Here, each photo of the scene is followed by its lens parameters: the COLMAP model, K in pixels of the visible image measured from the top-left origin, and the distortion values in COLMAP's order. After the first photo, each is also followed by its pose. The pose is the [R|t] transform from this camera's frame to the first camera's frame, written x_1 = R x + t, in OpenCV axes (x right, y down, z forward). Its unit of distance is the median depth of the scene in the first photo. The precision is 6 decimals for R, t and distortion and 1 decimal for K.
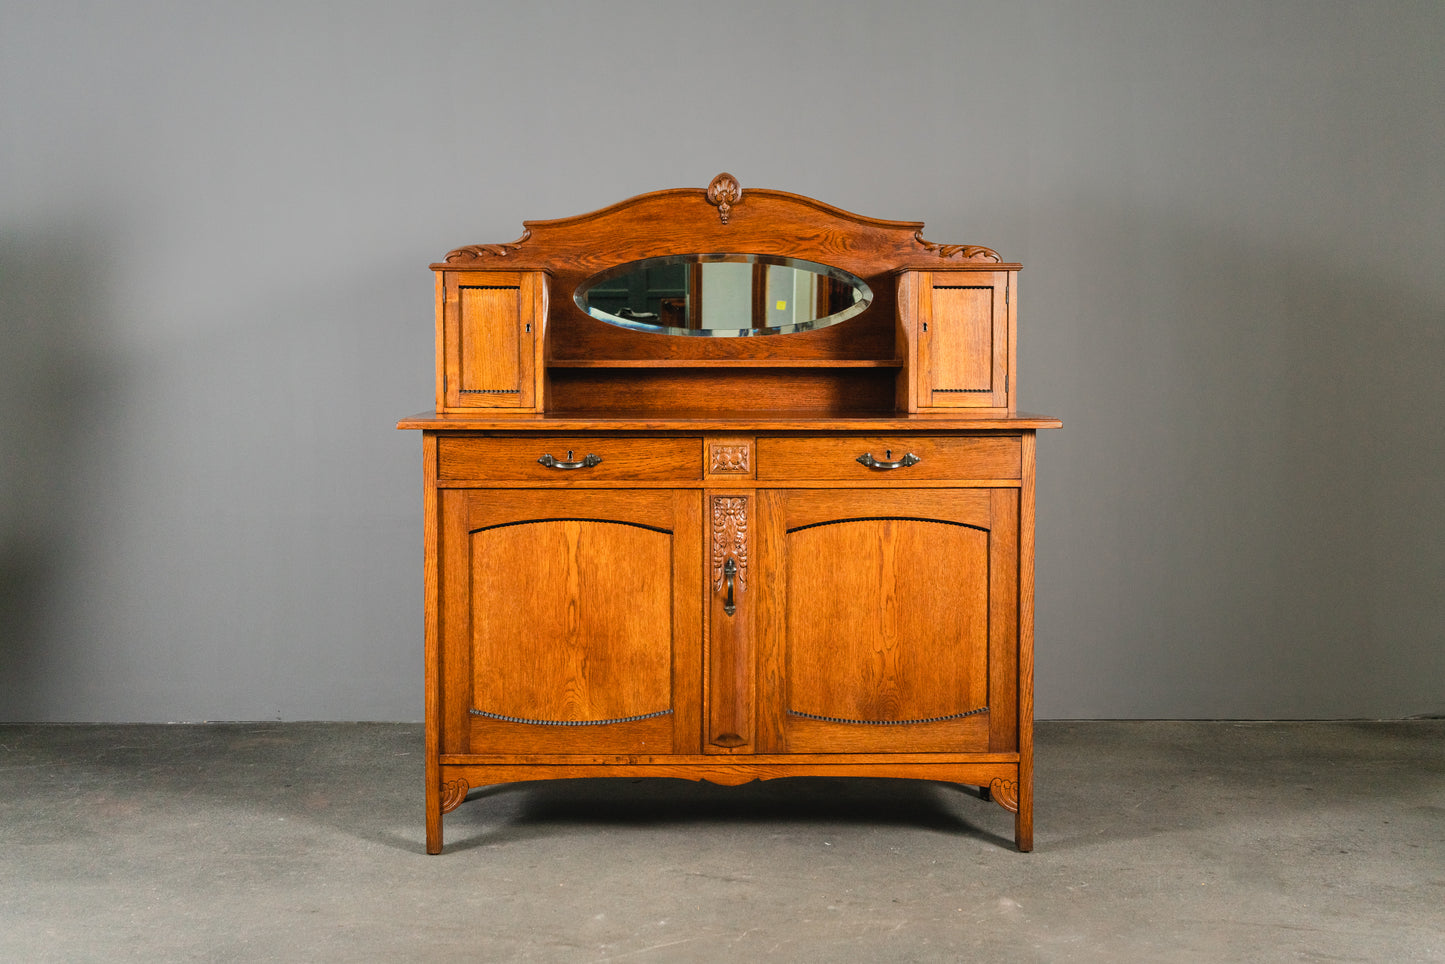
lens RADIAL K [[1653.0, 0, 673.9], [0, 1653.0, 406.7], [0, 0, 1]] dist [0.041874, -0.015954]
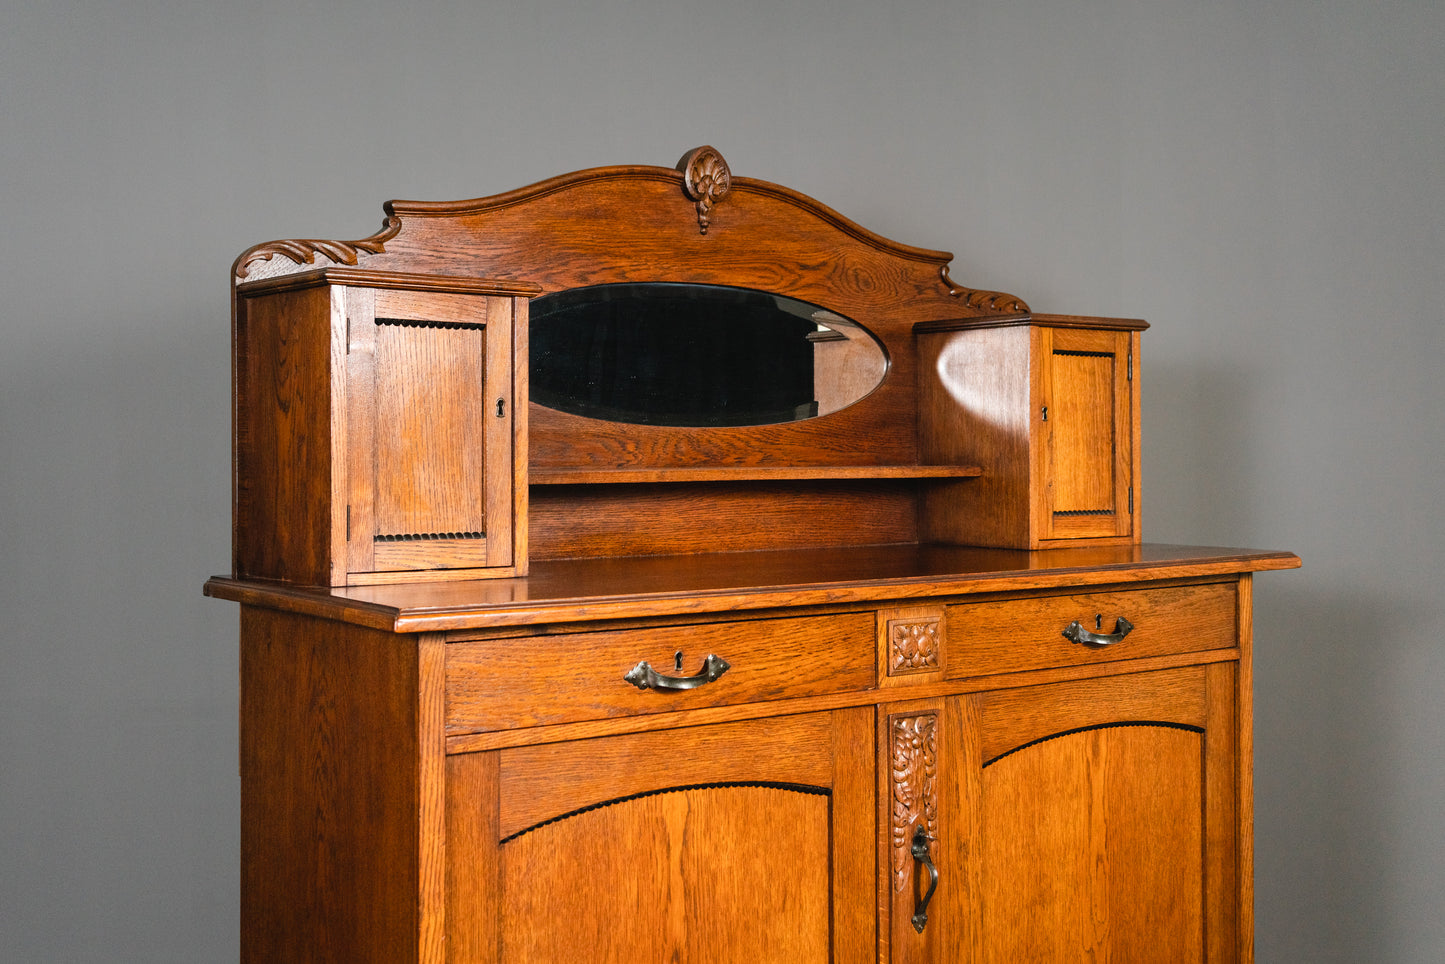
lens RADIAL K [[1735.7, 0, 695.3], [0, 1735.7, 458.7], [0, 0, 1]] dist [0.058044, -0.019373]
pose [[0.808145, -0.005195, 0.588960, -0.367024], [0.021097, 0.999575, -0.020131, -0.021262], [-0.588605, 0.028694, 0.807911, 0.565510]]
